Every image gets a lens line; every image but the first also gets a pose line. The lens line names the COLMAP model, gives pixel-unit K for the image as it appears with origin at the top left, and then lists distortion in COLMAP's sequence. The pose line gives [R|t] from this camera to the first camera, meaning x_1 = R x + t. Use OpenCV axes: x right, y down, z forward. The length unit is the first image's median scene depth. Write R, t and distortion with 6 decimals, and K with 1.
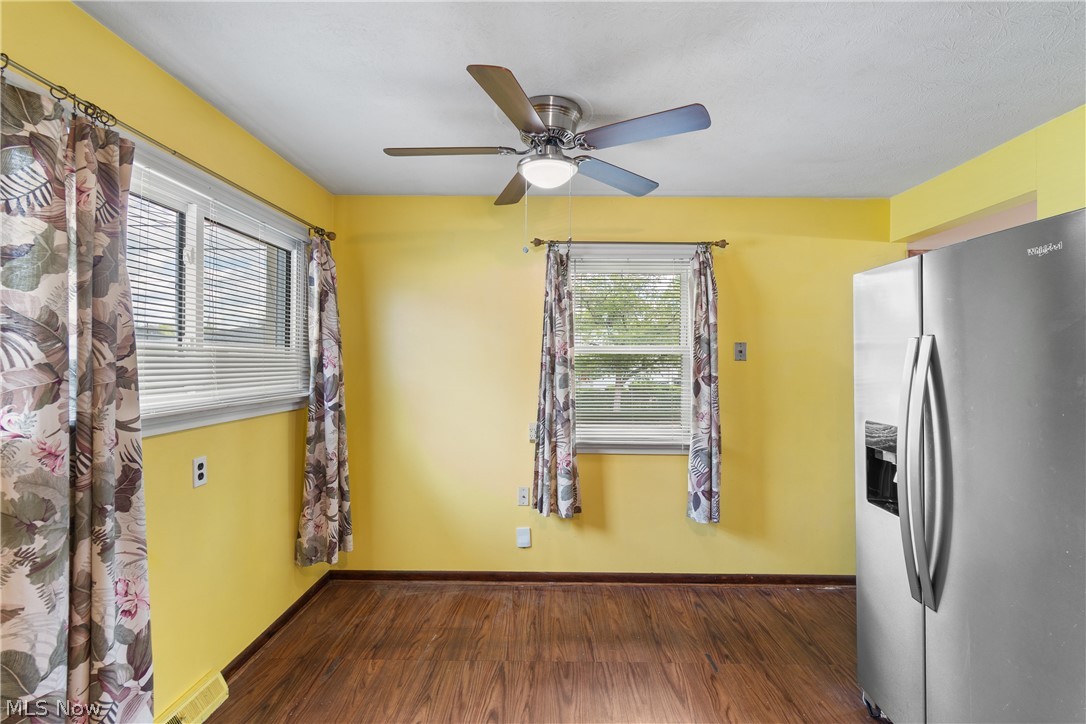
lens RADIAL K [[489.8, 0, 543.0], [0, 489.8, 362.0], [0, 0, 1]] dist [-0.003043, -0.000677]
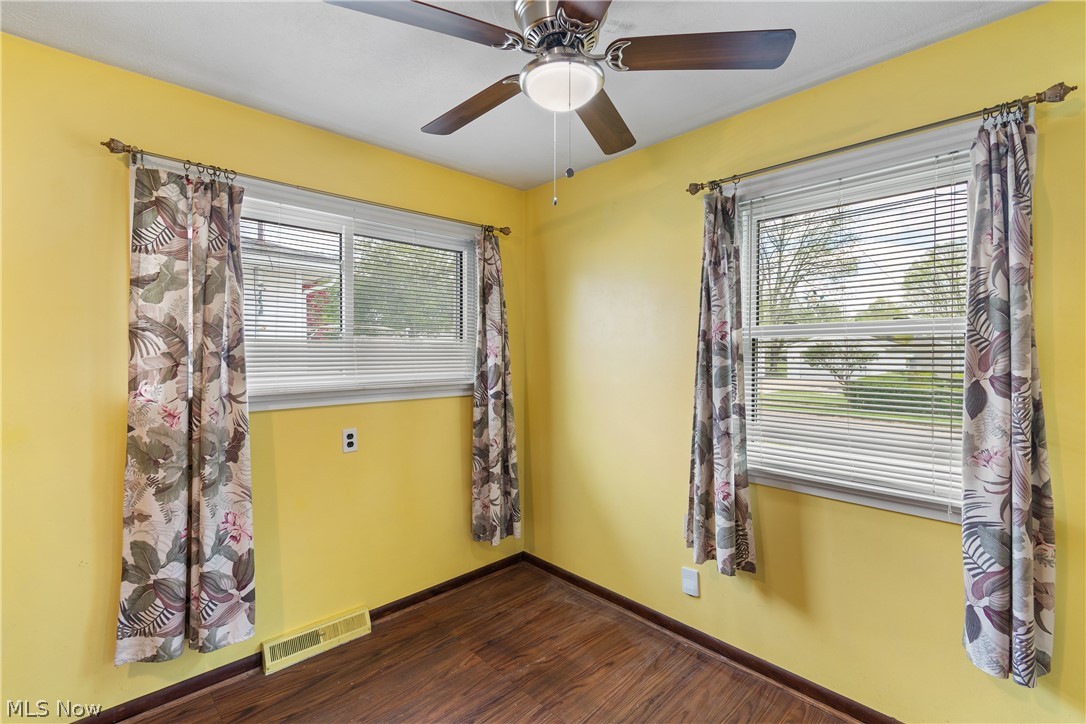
lens RADIAL K [[478.1, 0, 548.7], [0, 478.1, 355.7], [0, 0, 1]] dist [0.001133, -0.000408]
pose [[0.710207, -0.000124, -0.703993, 0.374891], [0.003025, 0.999991, 0.002875, 0.005583], [0.703987, -0.004171, 0.710201, 0.366679]]
